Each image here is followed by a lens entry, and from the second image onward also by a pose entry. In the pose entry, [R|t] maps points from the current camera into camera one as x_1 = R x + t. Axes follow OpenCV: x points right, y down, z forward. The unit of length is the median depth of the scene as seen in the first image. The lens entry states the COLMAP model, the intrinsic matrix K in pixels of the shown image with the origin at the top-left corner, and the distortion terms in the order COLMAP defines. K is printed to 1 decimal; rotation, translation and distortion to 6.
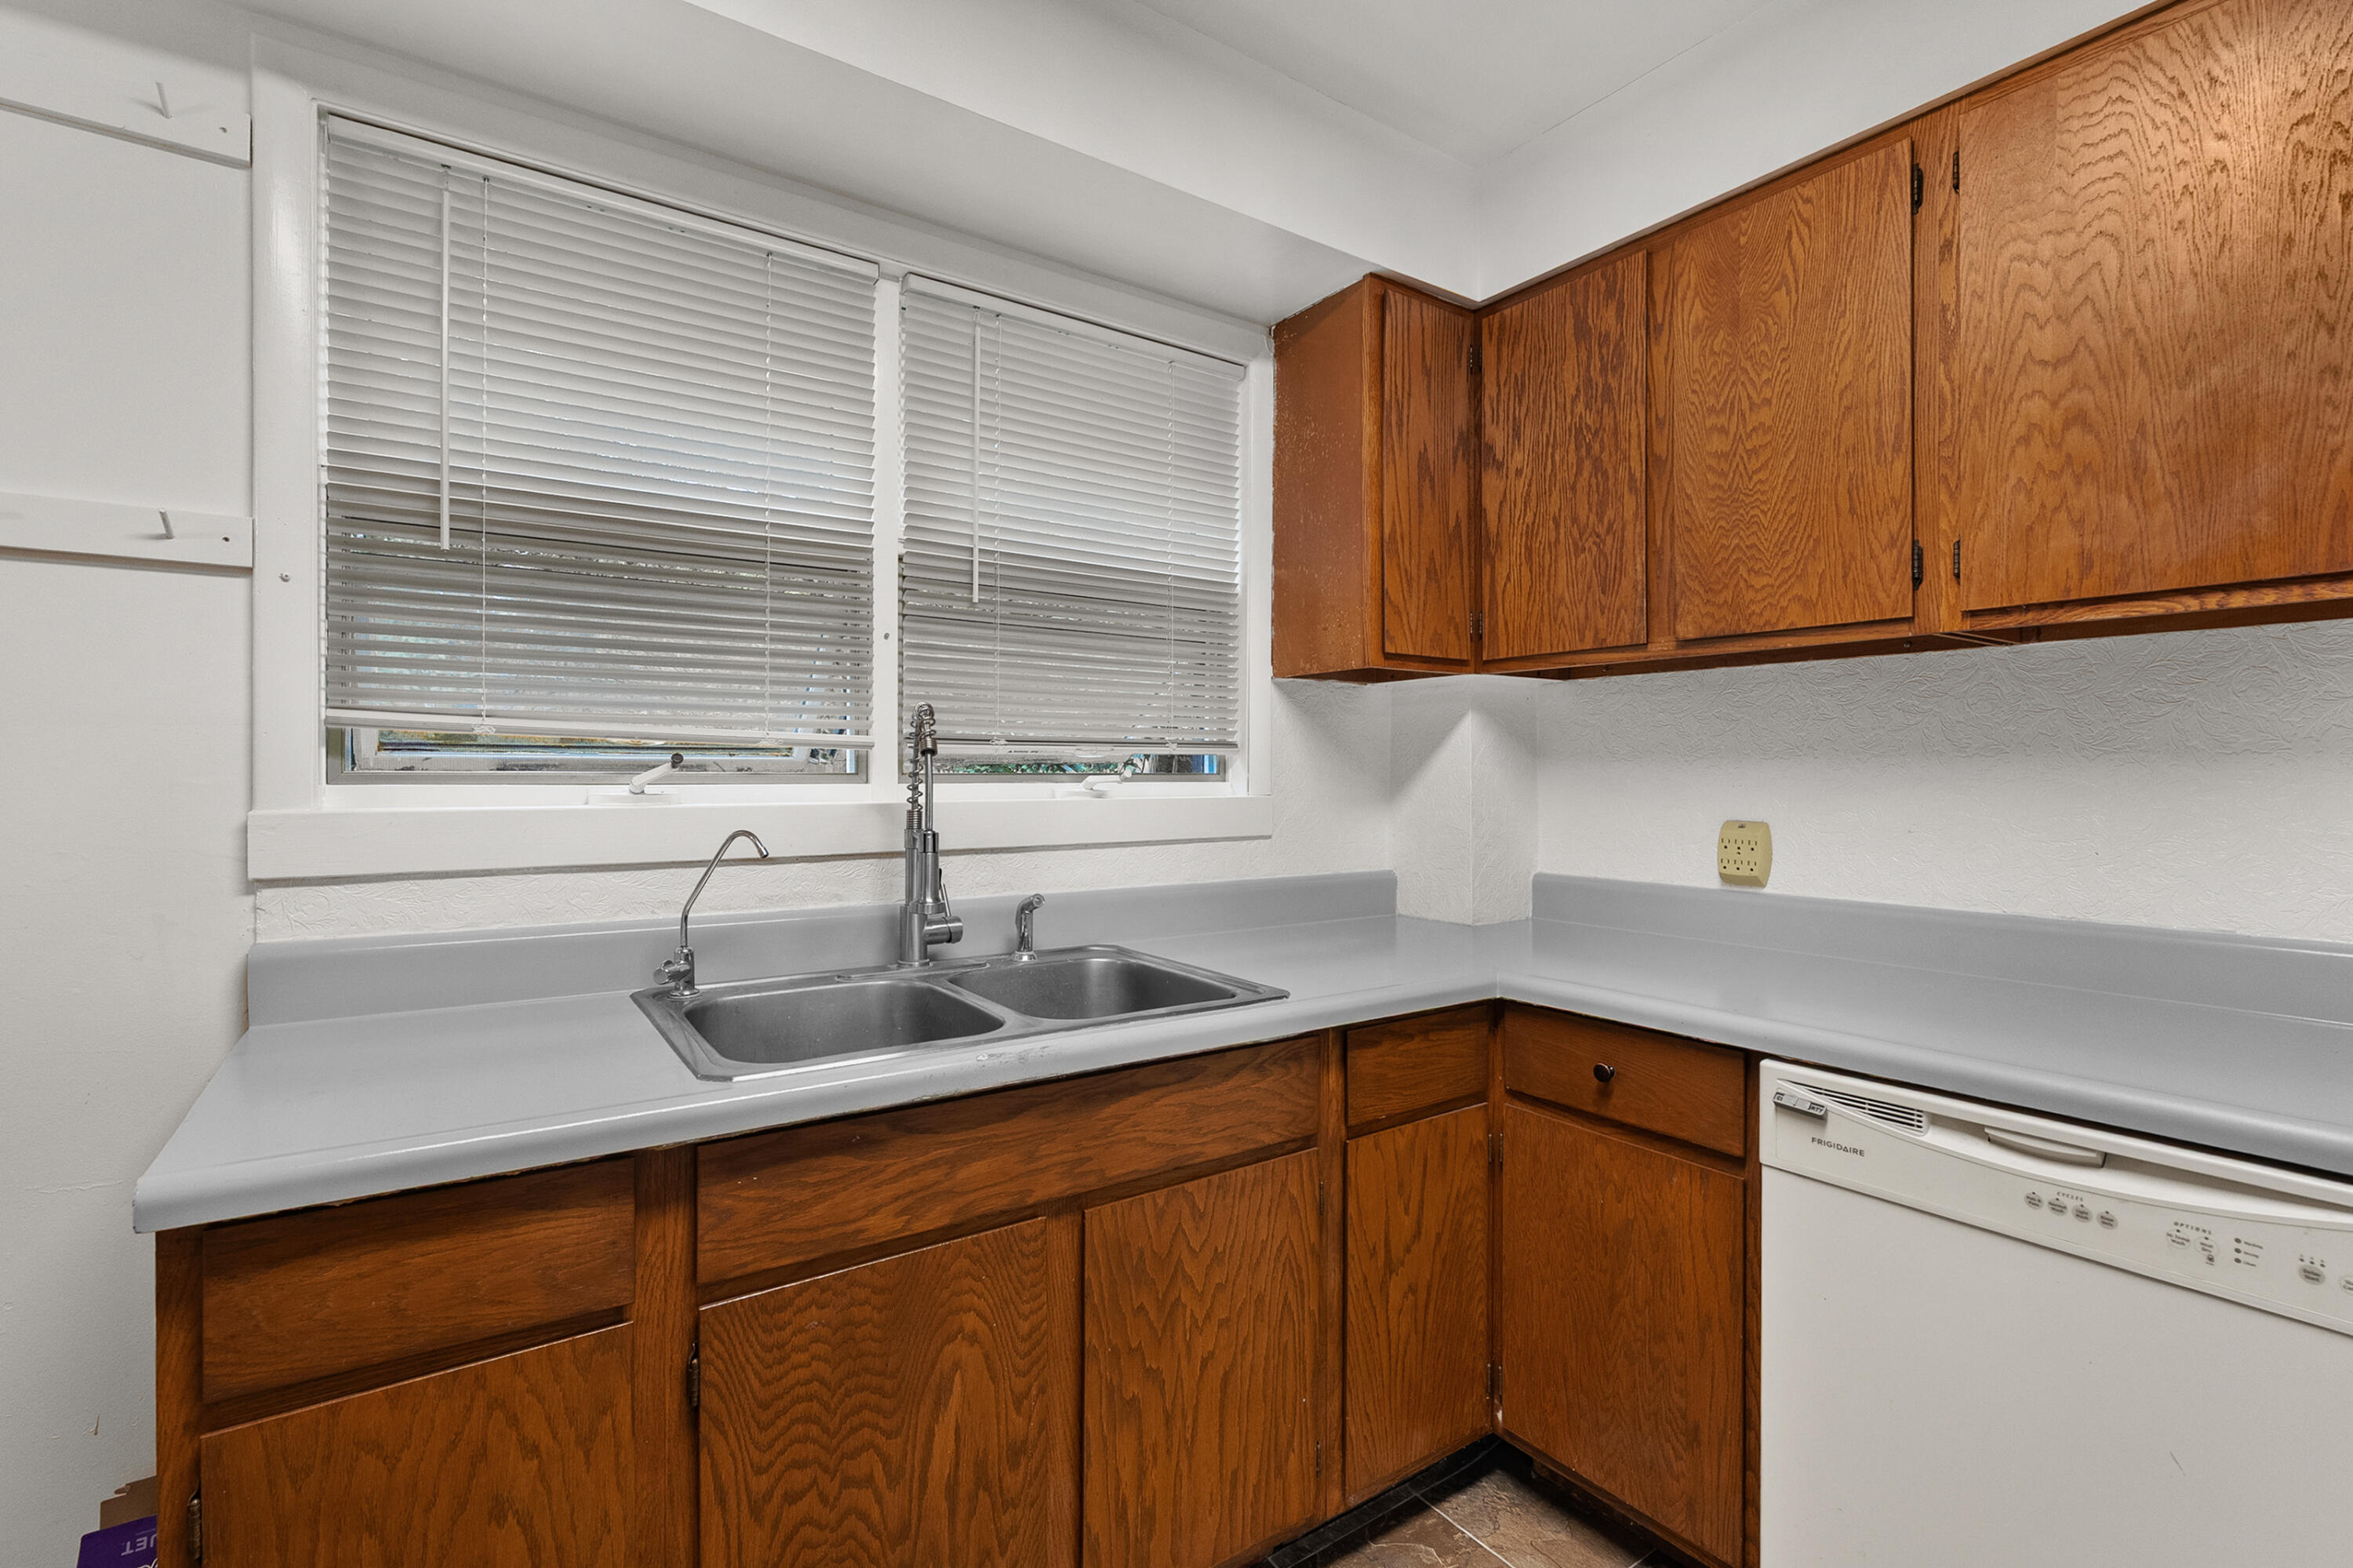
lens RADIAL K [[1074.2, 0, 1159.5], [0, 1074.2, 776.6], [0, 0, 1]] dist [-0.009561, 0.003388]
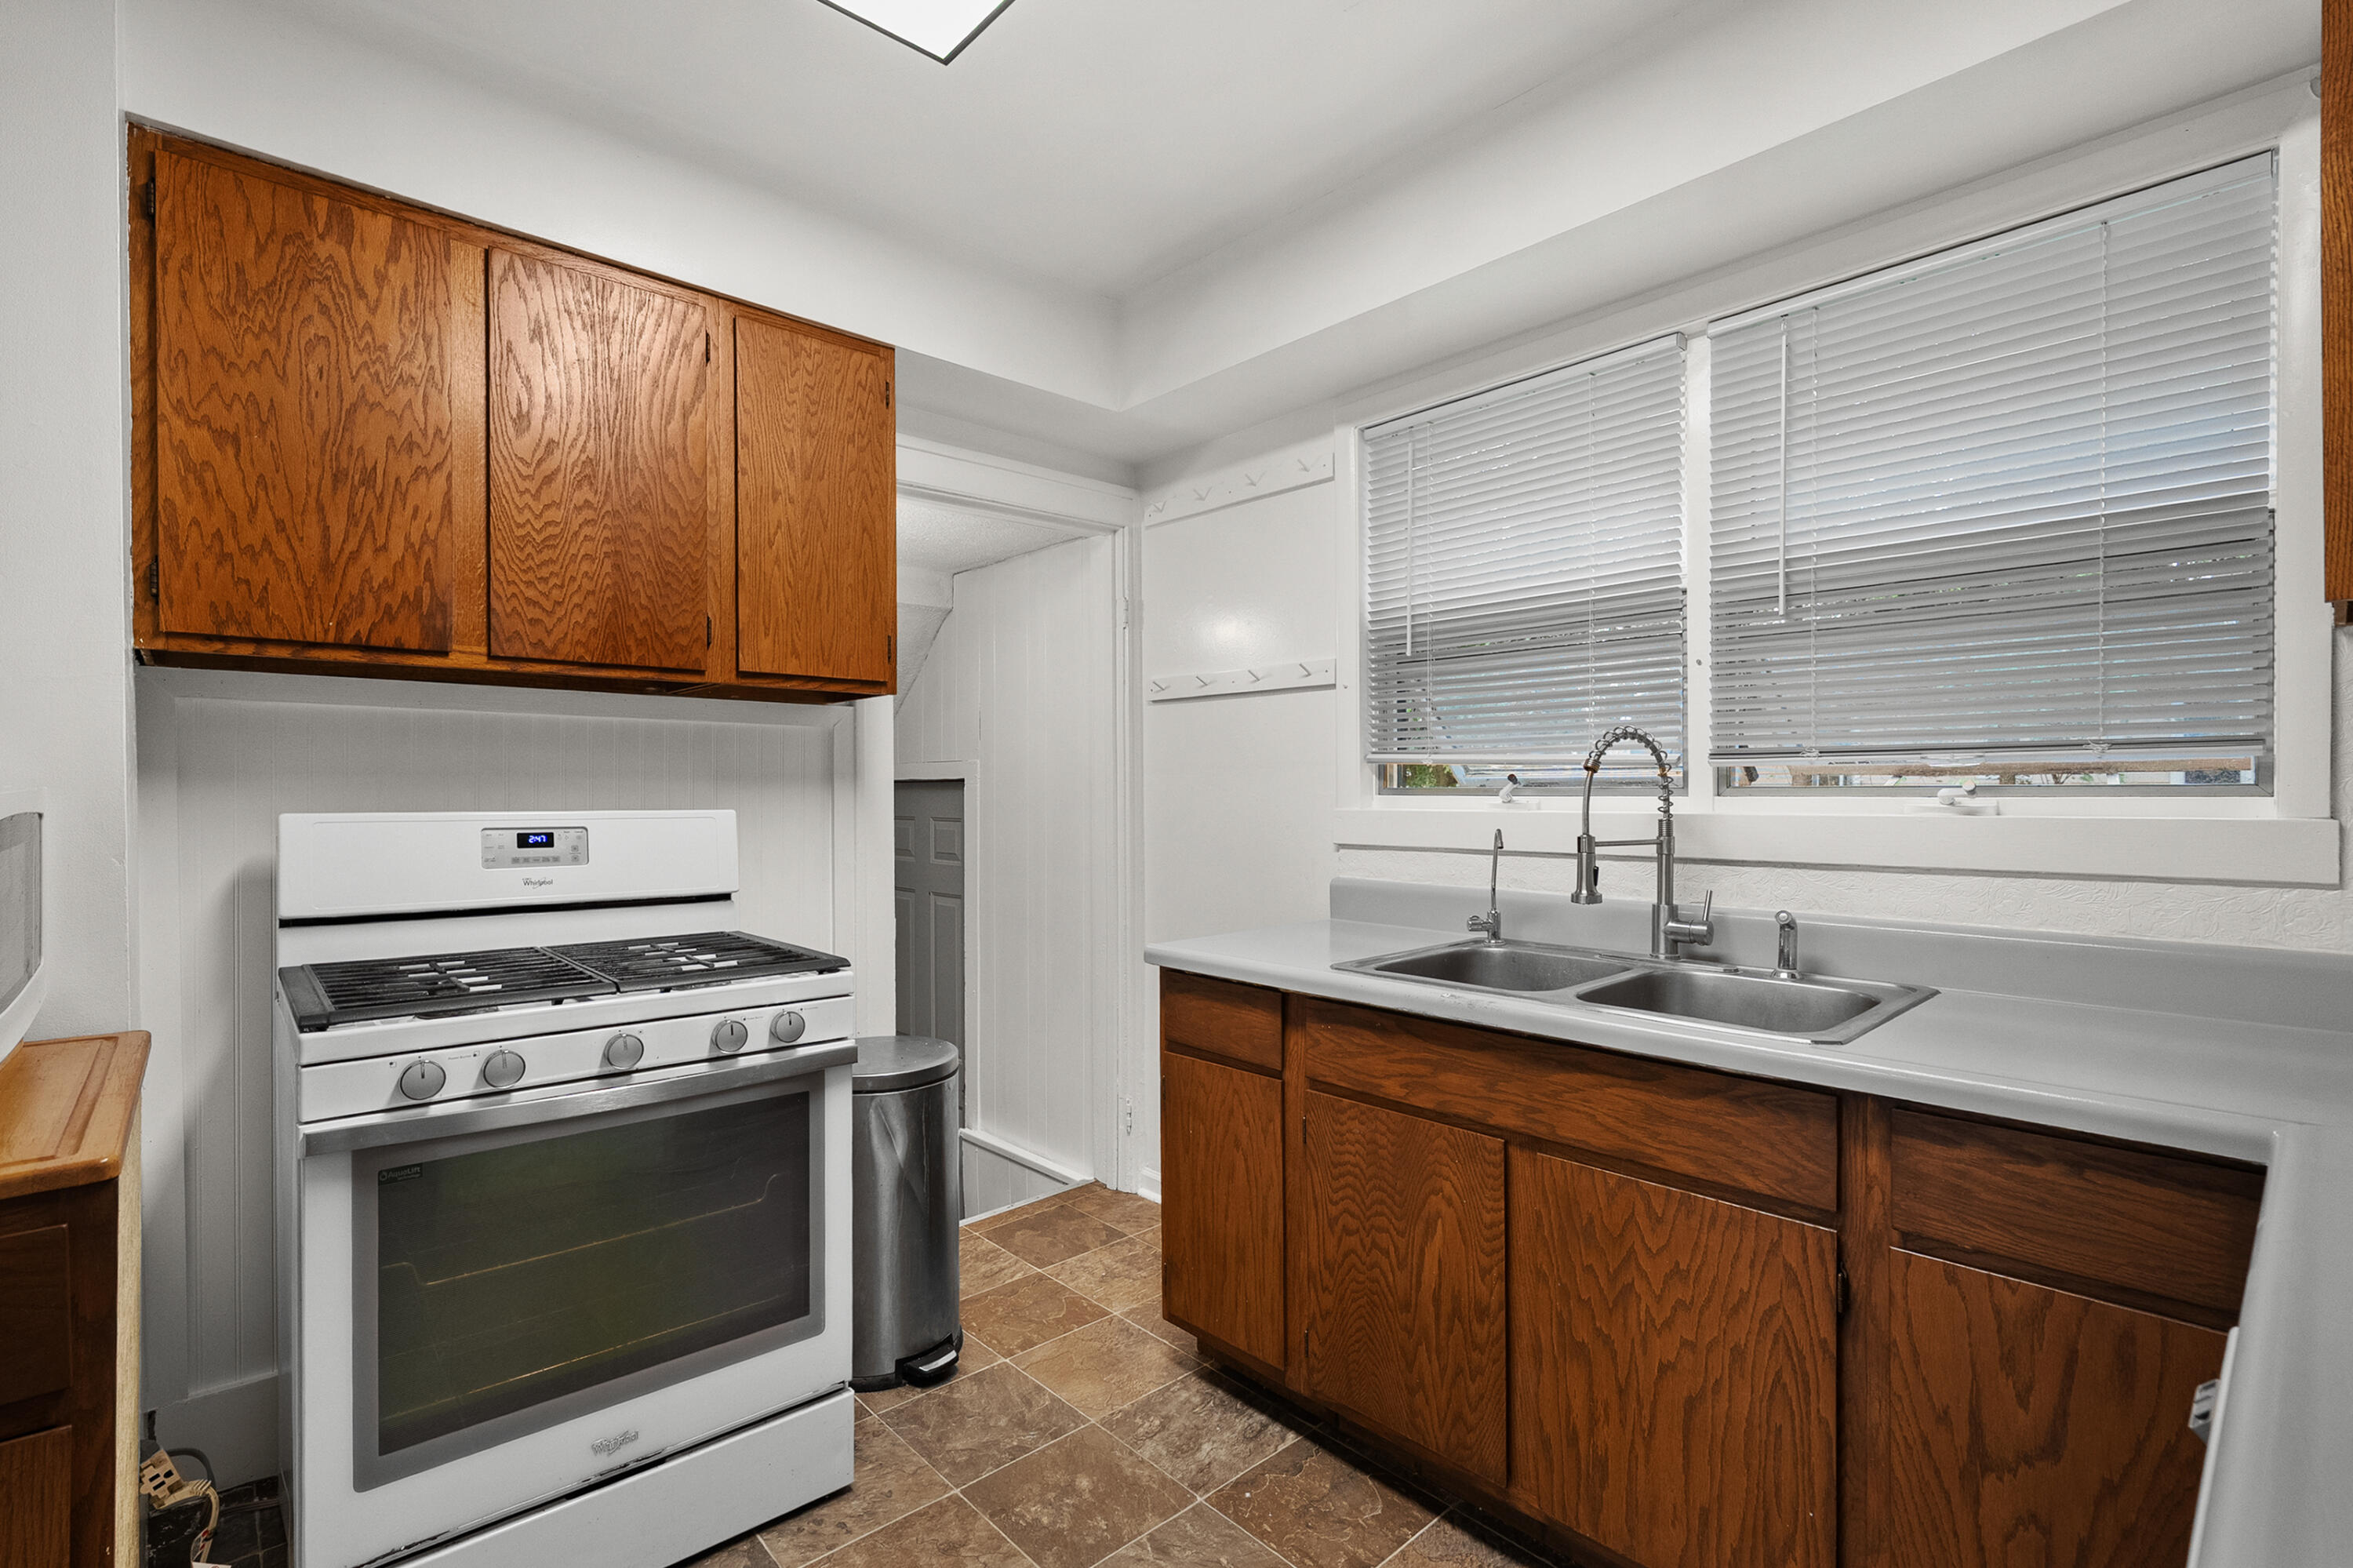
lens RADIAL K [[1074.2, 0, 1145.6], [0, 1074.2, 802.1], [0, 0, 1]] dist [-0.009561, 0.003388]
pose [[0.120200, 0.006548, -0.992728, 0.952584], [-0.001015, 0.999979, 0.006473, 0.006816], [0.992749, 0.000229, 0.120204, 0.381917]]
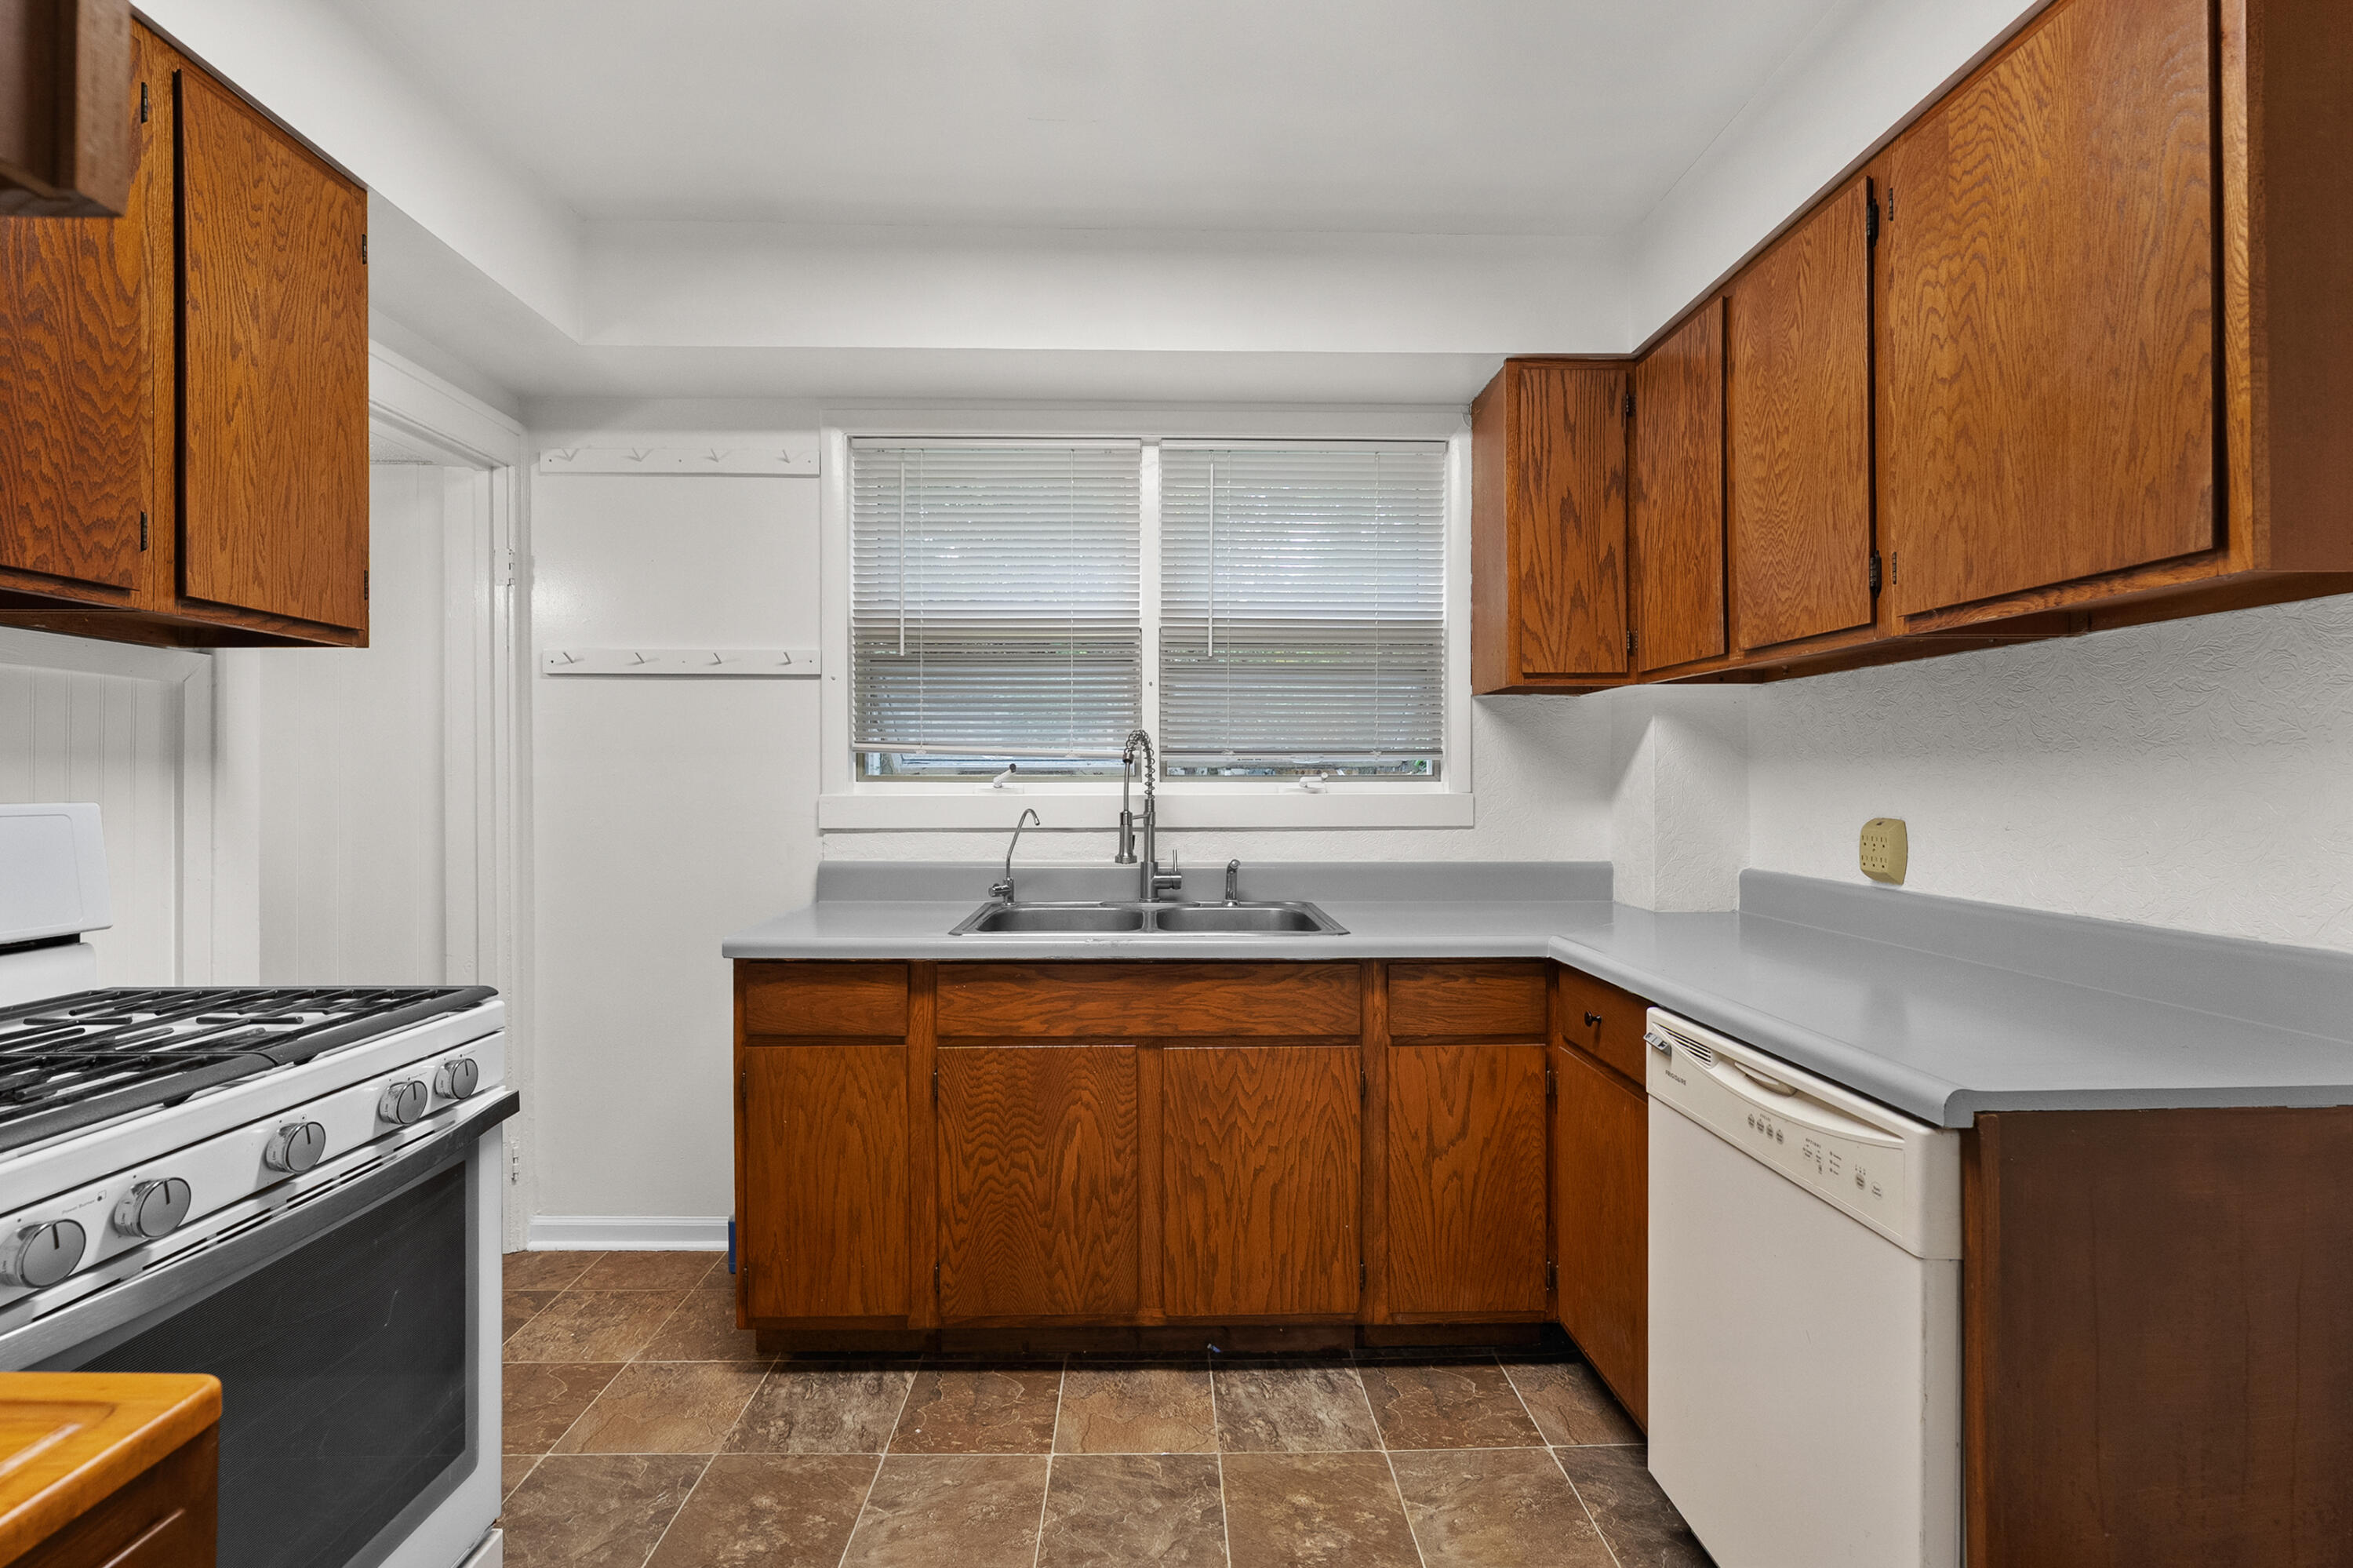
lens RADIAL K [[1074.2, 0, 1156.4], [0, 1074.2, 784.5], [0, 0, 1]] dist [-0.009561, 0.003388]
pose [[0.830131, -0.000606, -0.557568, 0.730641], [0.000568, 1.000000, -0.000242, 0.012265], [0.557568, -0.000116, 0.830131, -0.297964]]
